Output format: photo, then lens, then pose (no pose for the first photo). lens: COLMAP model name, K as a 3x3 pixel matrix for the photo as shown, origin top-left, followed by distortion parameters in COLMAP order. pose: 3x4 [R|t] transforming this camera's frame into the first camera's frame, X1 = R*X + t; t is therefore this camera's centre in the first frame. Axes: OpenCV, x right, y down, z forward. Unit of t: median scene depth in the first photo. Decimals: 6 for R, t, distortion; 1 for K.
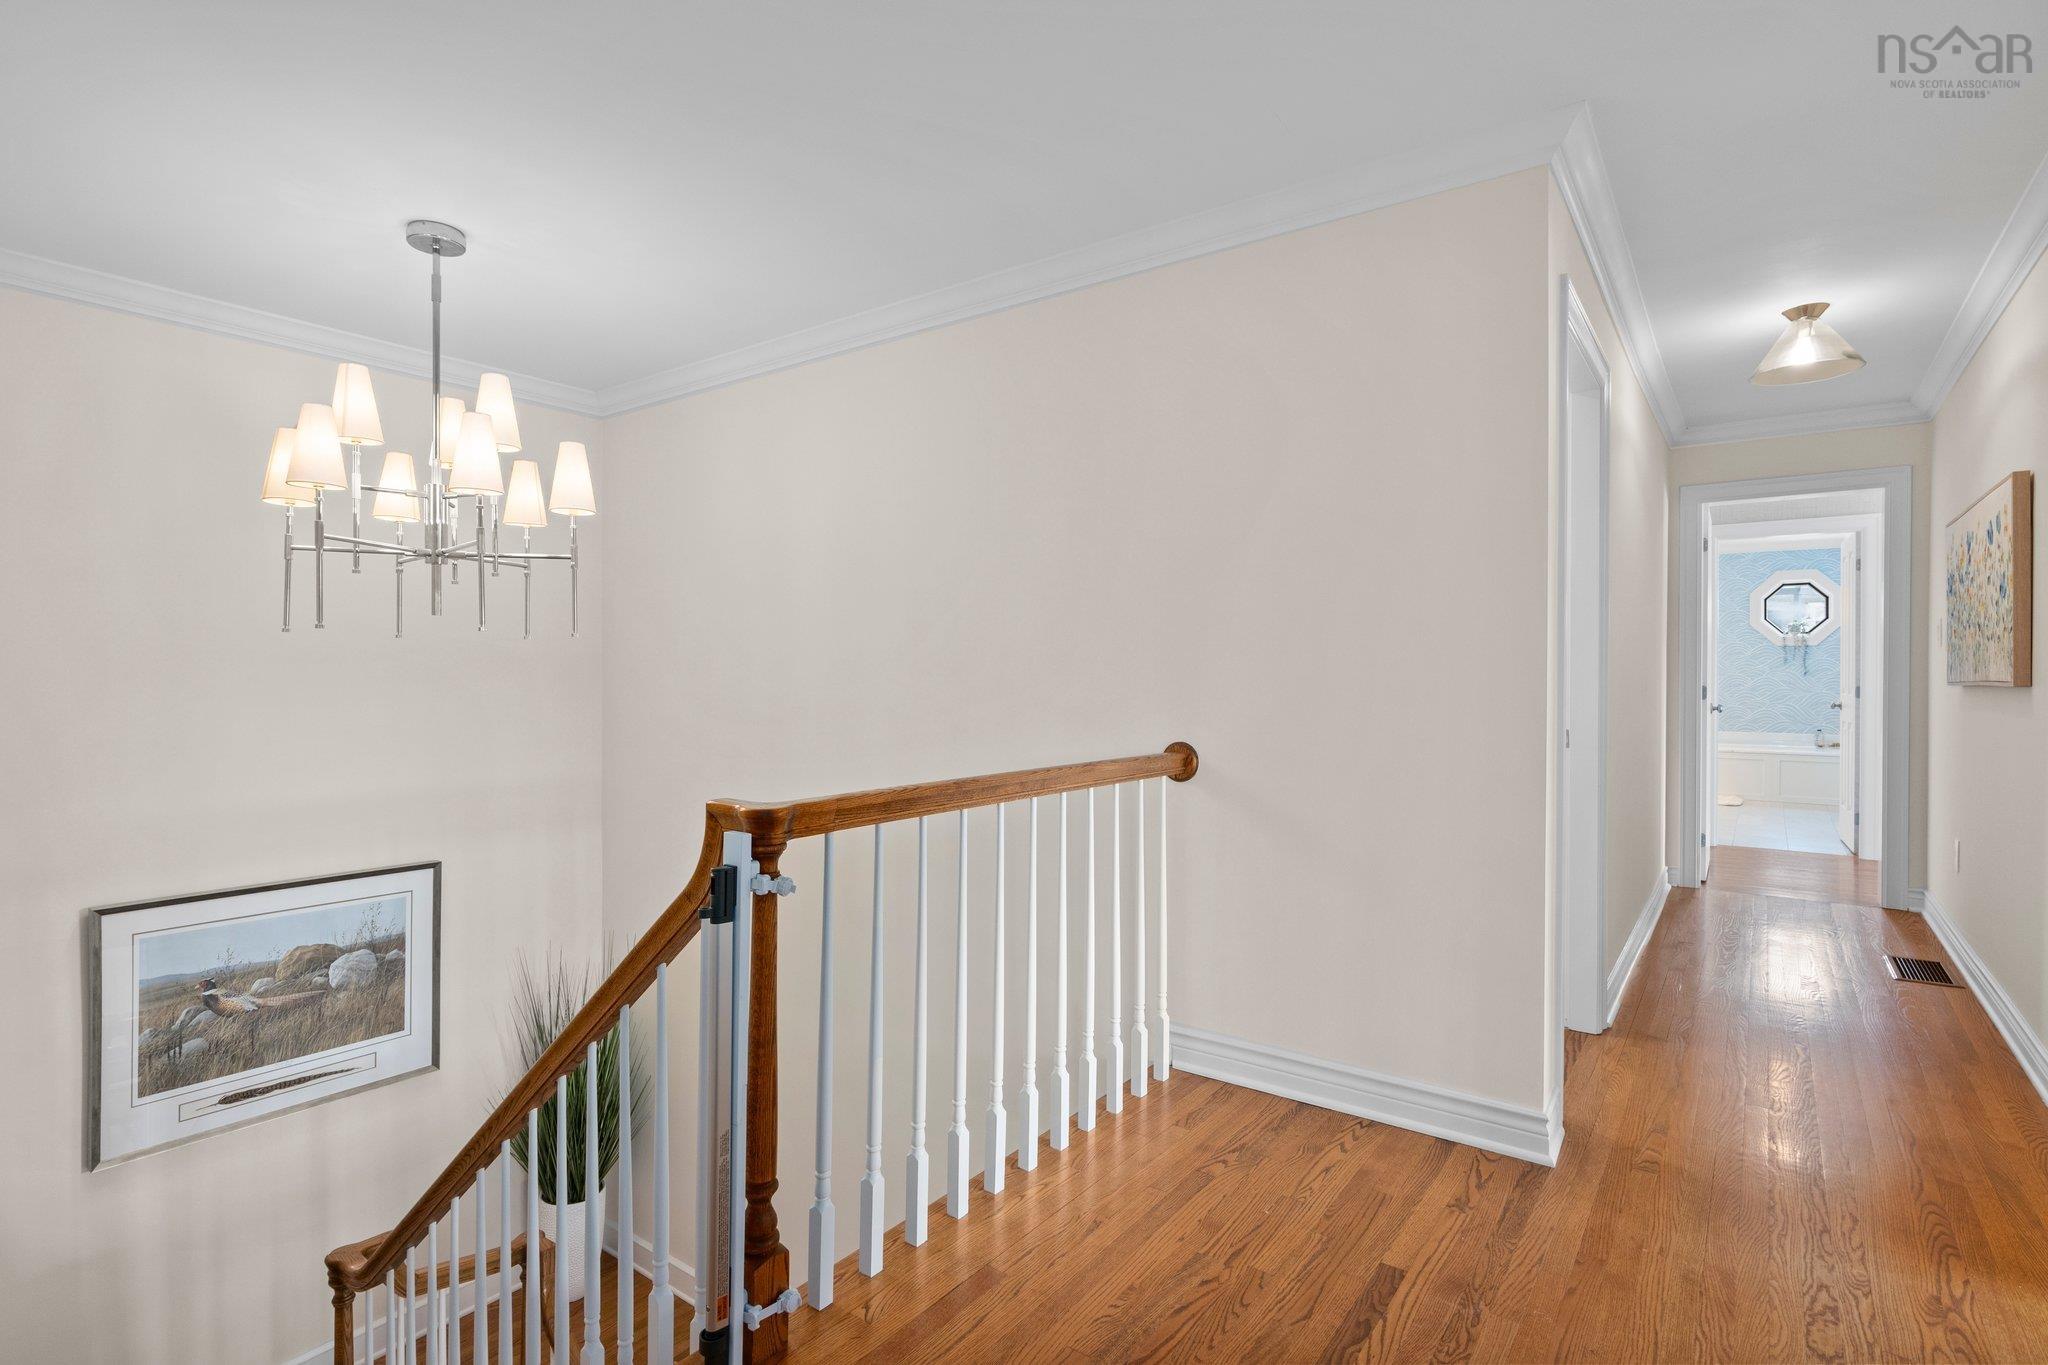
lens RADIAL K [[1003.1, 0, 1026.5], [0, 1003.1, 675.9], [0, 0, 1]] dist [-0.012377, 0.001108]
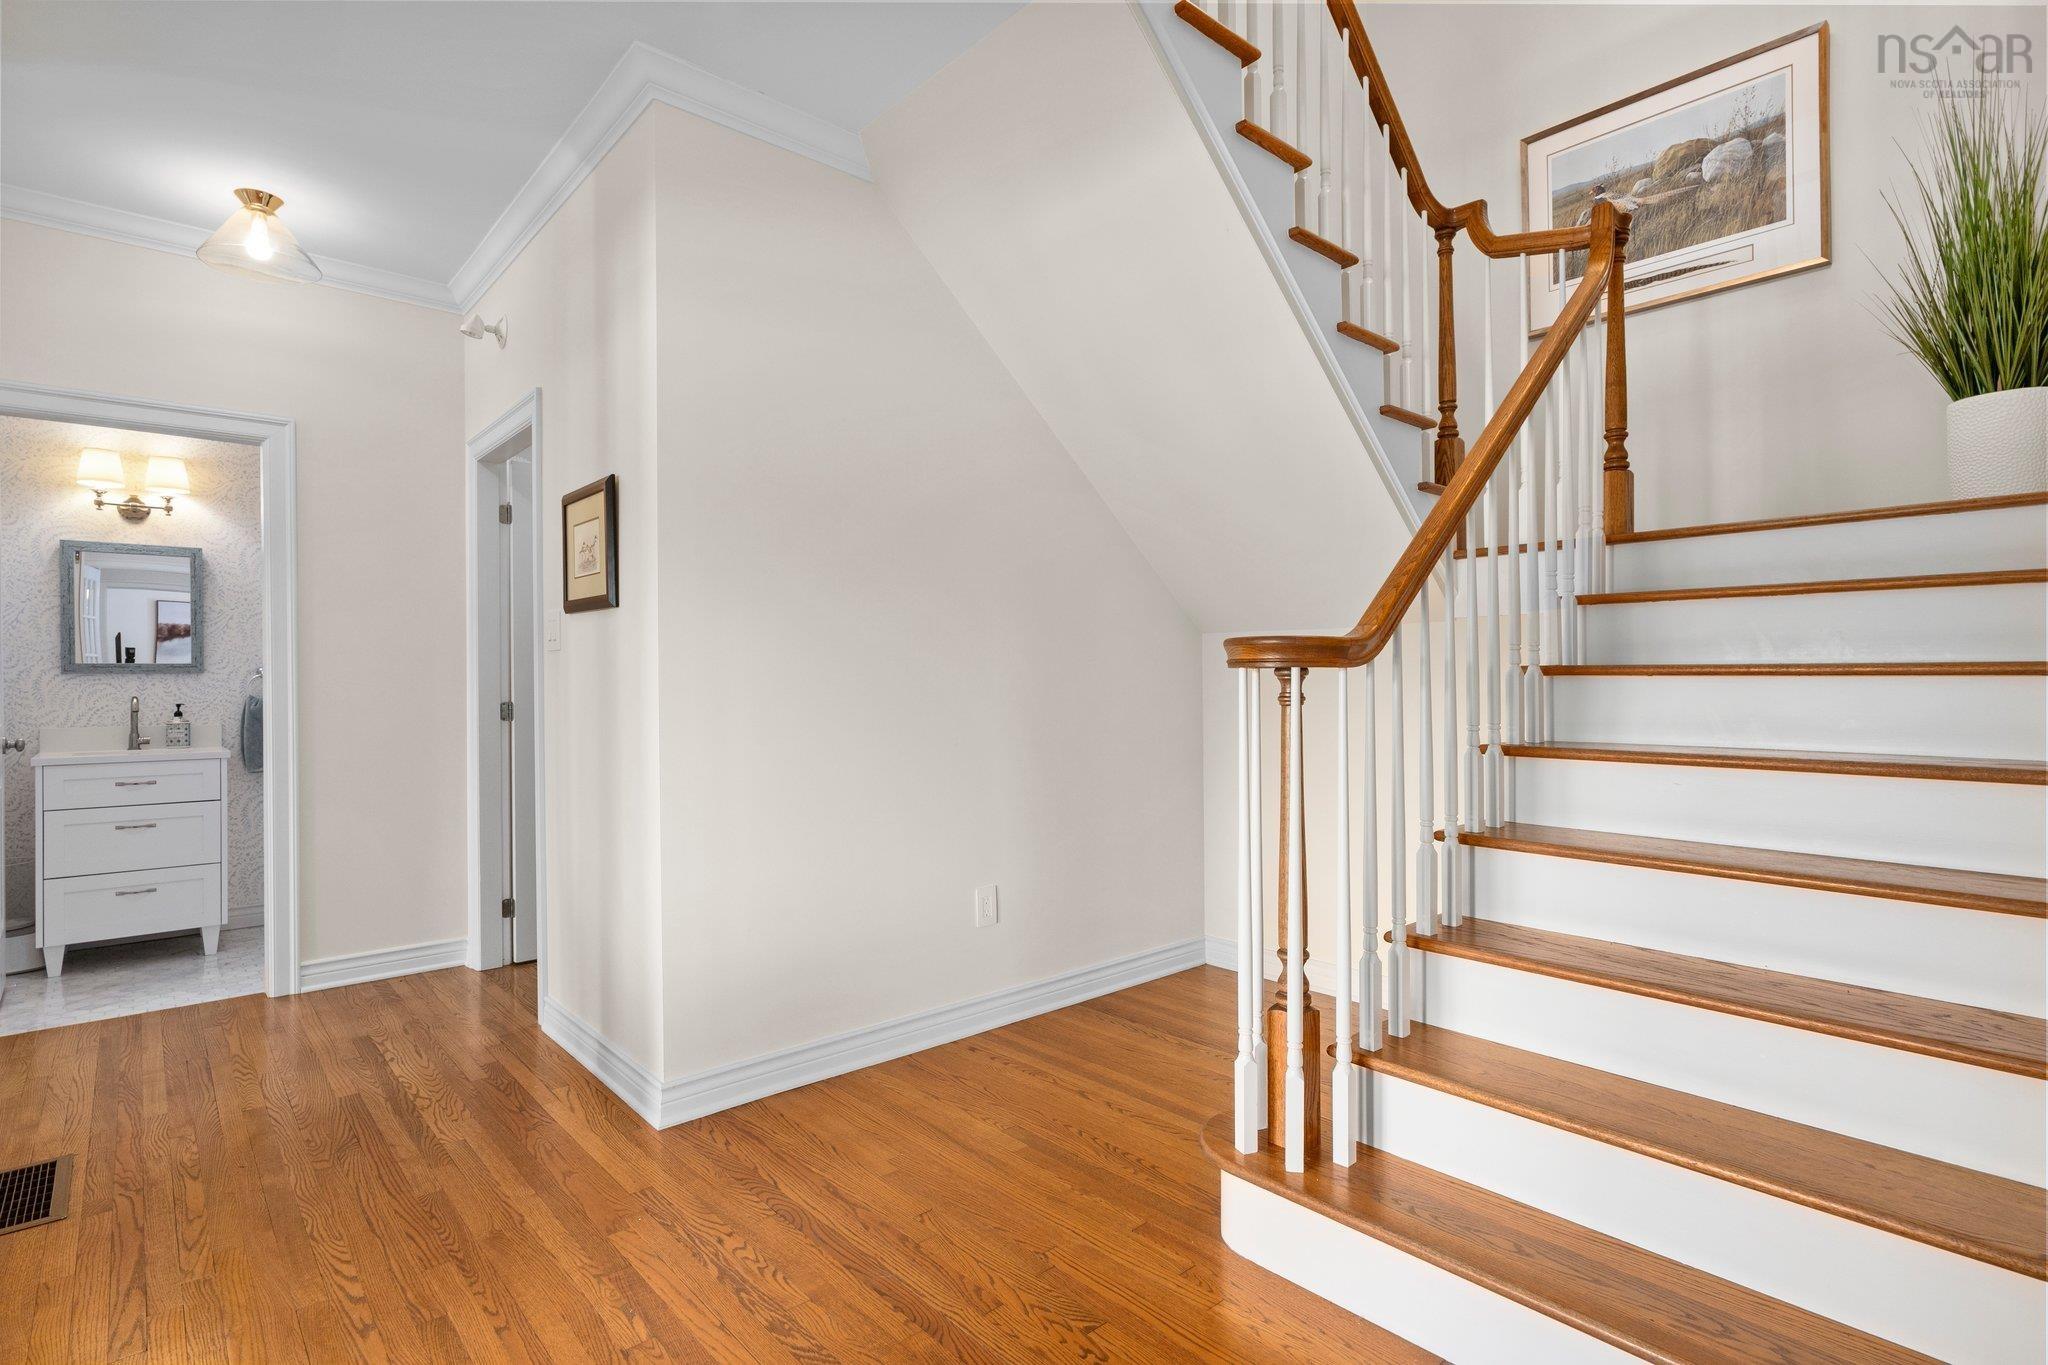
lens RADIAL K [[1003.1, 0, 1038.7], [0, 1003.1, 686.0], [0, 0, 1]] dist [-0.012377, 0.001108]
pose [[-0.213647, 0.000498, -0.976911, 0.442011], [0.001655, 0.999999, 0.000148, 0.828199], [0.976909, -0.001585, -0.213648, 0.551648]]
